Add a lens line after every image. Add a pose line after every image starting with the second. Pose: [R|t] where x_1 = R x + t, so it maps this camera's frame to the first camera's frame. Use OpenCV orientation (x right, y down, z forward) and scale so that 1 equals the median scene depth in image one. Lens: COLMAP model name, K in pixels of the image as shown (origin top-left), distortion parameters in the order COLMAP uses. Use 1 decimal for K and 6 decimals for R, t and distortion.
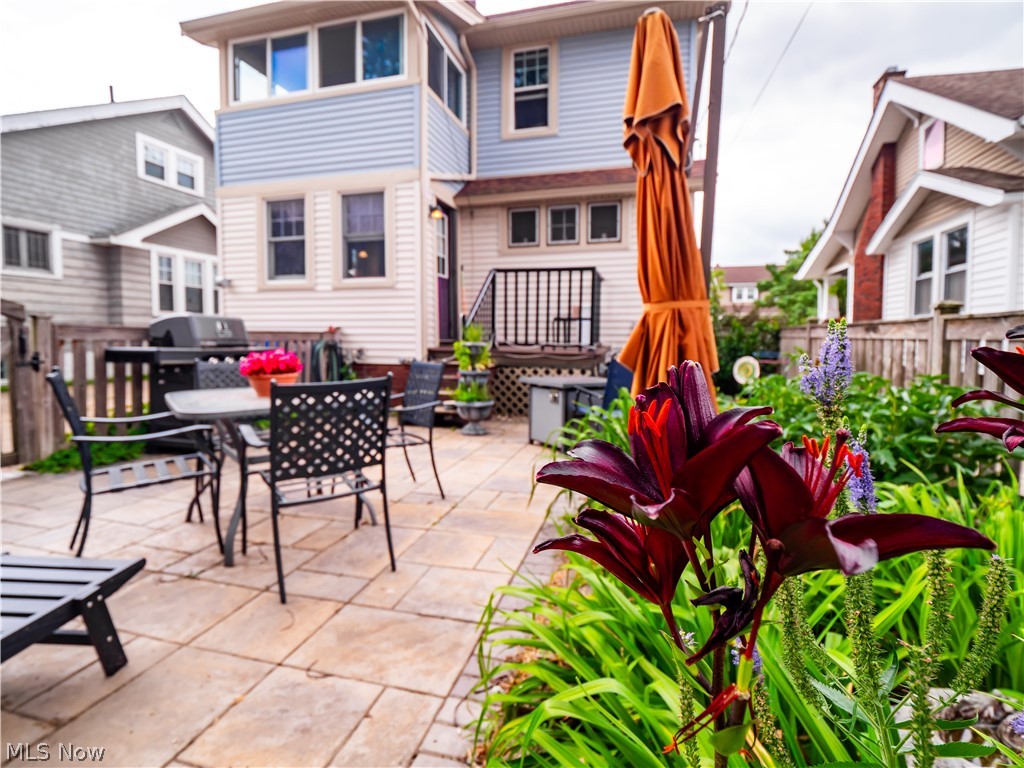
lens RADIAL K [[513.1, 0, 512.0], [0, 513.1, 359.2], [0, 0, 1]] dist [-0.019378, -0.000078]
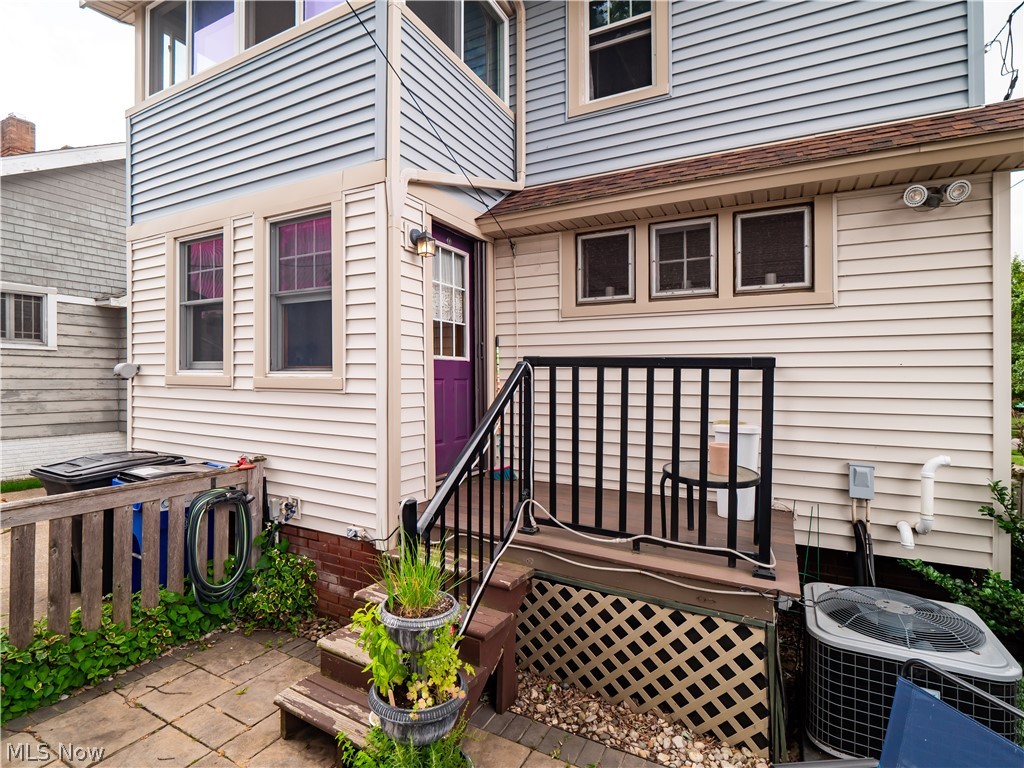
lens RADIAL K [[513.1, 0, 512.0], [0, 513.1, 359.2], [0, 0, 1]] dist [-0.019378, -0.000078]
pose [[0.976239, -0.002430, -0.216684, 0.045671], [-0.015836, 0.996464, -0.082518, -0.123142], [0.216118, 0.083989, 0.972748, 0.496381]]
